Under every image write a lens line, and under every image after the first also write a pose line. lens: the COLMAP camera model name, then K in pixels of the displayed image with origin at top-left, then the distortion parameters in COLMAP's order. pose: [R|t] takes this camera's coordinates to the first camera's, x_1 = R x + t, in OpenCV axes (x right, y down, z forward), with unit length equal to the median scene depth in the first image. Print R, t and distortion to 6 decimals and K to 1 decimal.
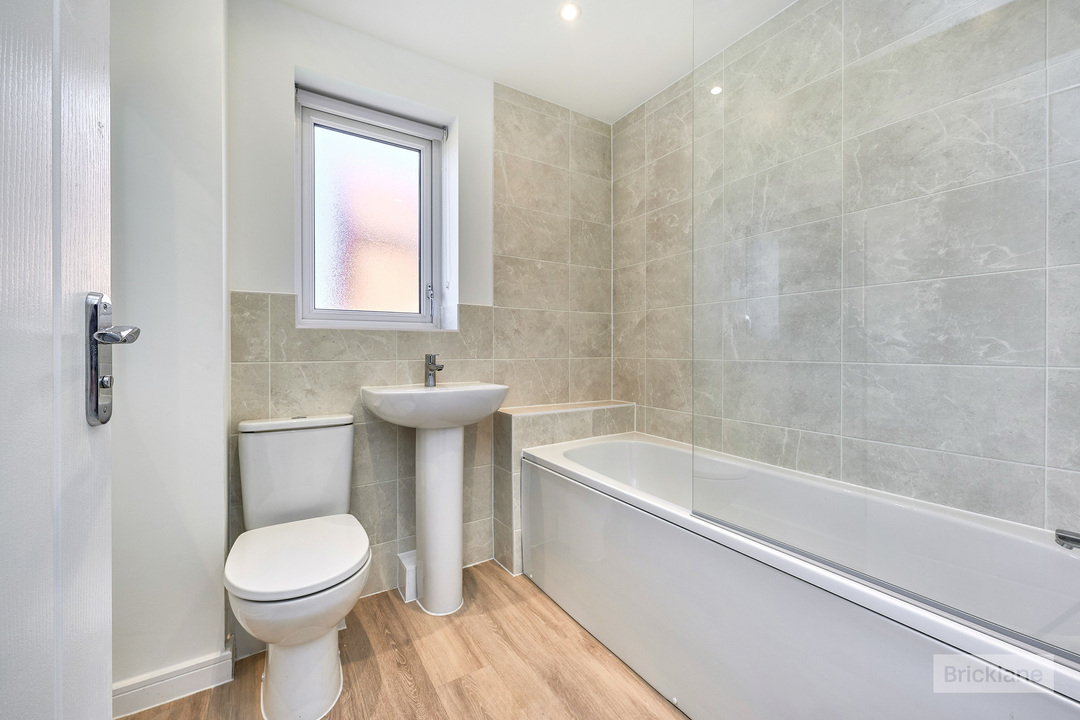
lens RADIAL K [[431.2, 0, 541.9], [0, 431.2, 352.3], [0, 0, 1]] dist [0.000428, 0.000464]
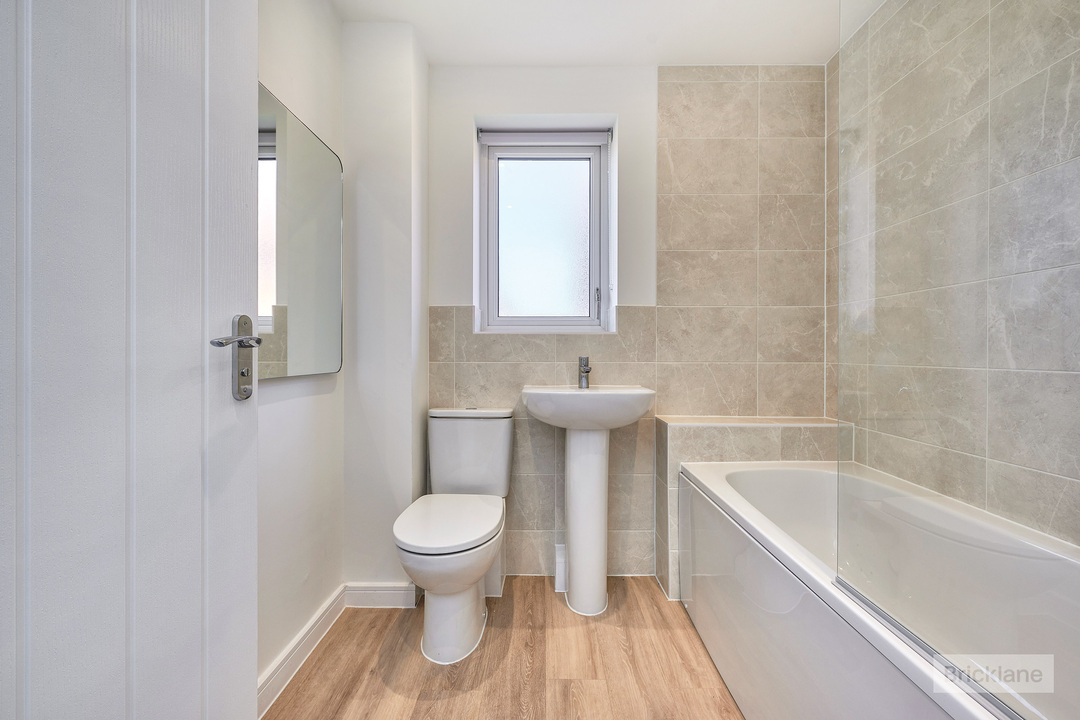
lens RADIAL K [[431.2, 0, 528.3], [0, 431.2, 353.9], [0, 0, 1]] dist [0.000428, 0.000464]
pose [[0.837675, 0.005126, -0.546145, 0.192256], [-0.006205, 0.999981, -0.000131, -0.001010], [0.546133, 0.003498, 0.837691, 0.073239]]
